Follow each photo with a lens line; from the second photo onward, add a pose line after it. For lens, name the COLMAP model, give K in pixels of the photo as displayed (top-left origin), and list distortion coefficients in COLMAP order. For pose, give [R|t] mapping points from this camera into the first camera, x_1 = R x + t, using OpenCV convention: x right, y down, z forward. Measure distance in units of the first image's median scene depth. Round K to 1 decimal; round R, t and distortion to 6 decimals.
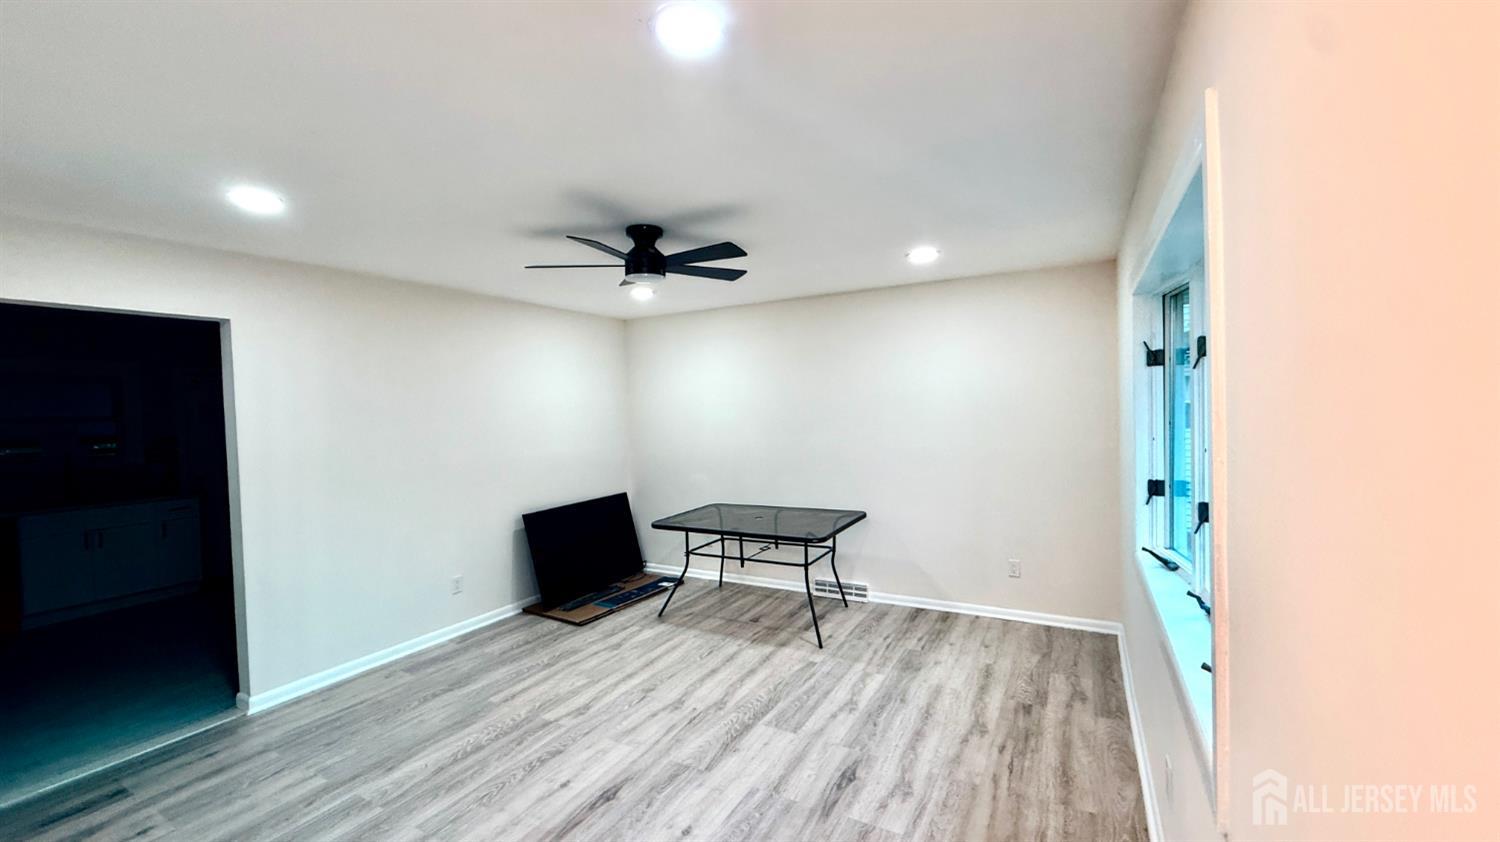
lens RADIAL K [[603.7, 0, 743.7], [0, 603.7, 427.3], [0, 0, 1]] dist [-0.001270, 0.000835]
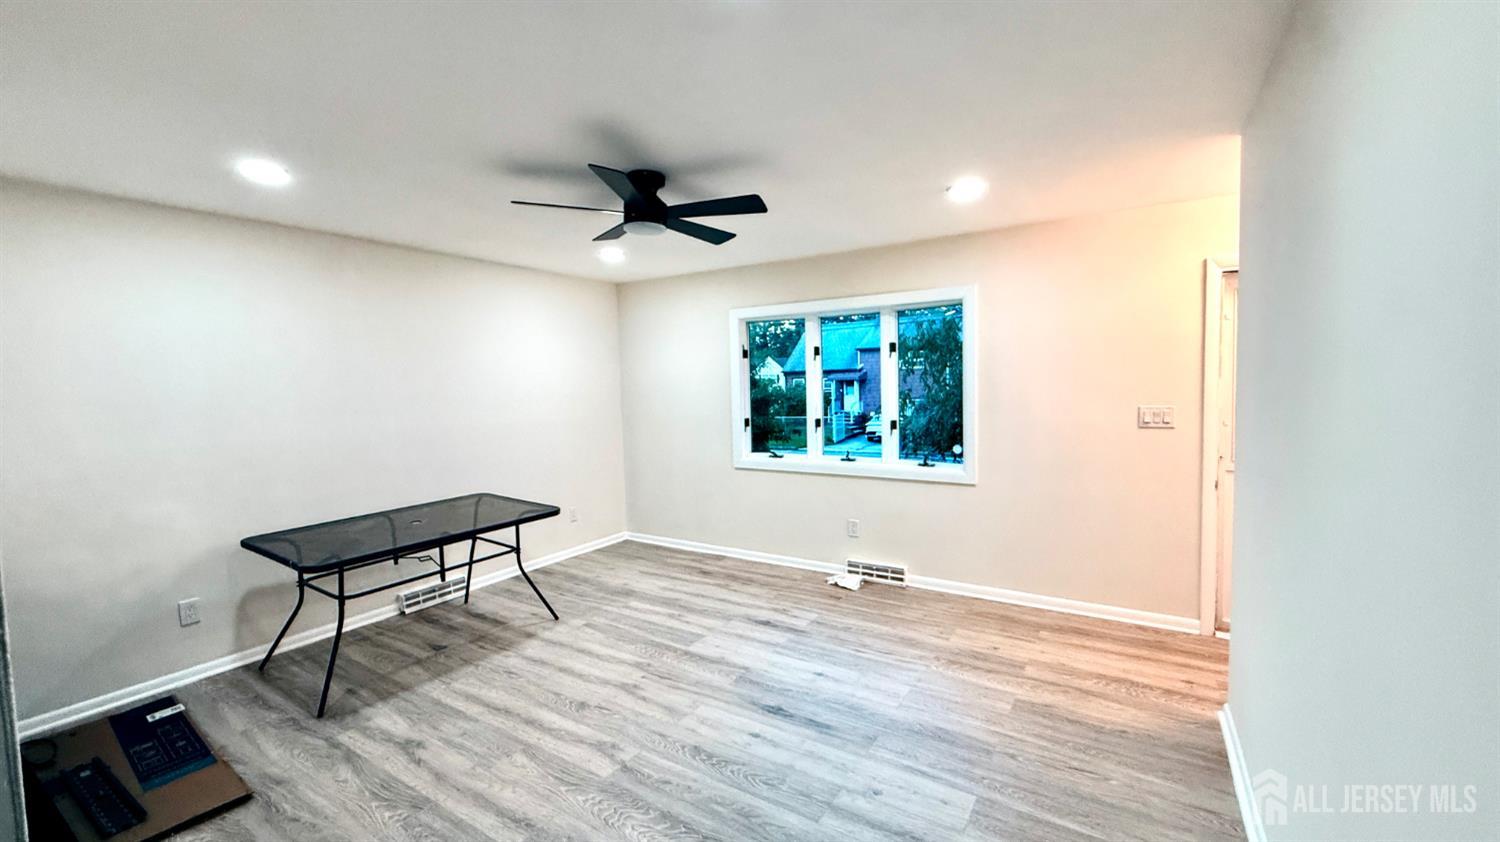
lens RADIAL K [[603.7, 0, 760.5], [0, 603.7, 409.6], [0, 0, 1]] dist [-0.001270, 0.000835]
pose [[0.044197, -0.020194, 0.998819, -0.994866], [0.055918, 0.998278, 0.017709, 0.023544], [-0.997457, 0.055069, 0.045250, 0.704284]]
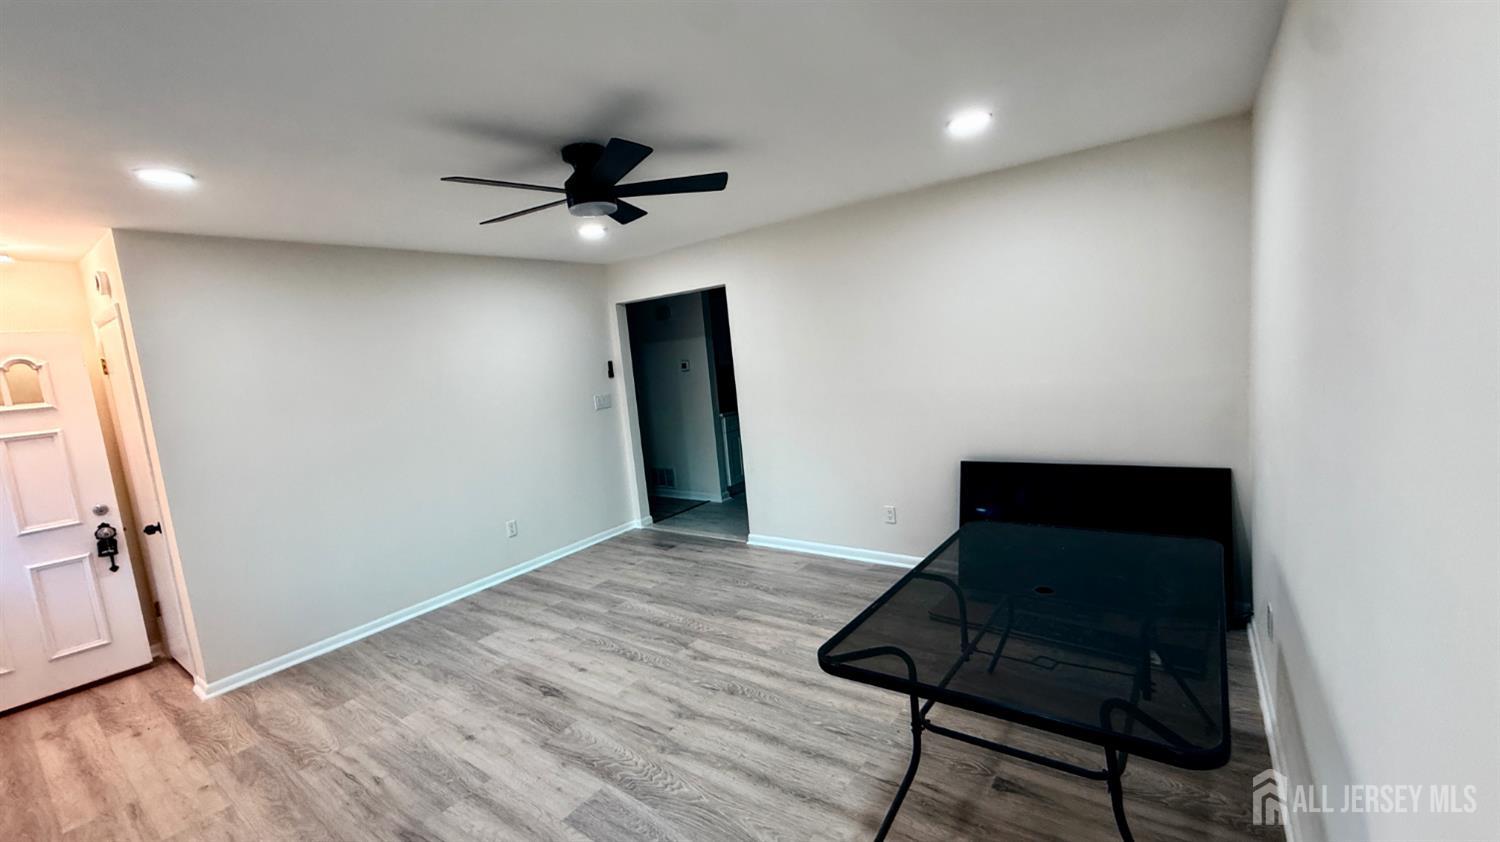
lens RADIAL K [[603.7, 0, 744.9], [0, 603.7, 422.9], [0, 0, 1]] dist [-0.001270, 0.000835]
pose [[-0.123195, 0.158233, -0.979686, 0.611271], [0.063730, 0.986430, 0.151308, -0.056500], [0.990334, -0.043795, -0.131608, 1.165468]]
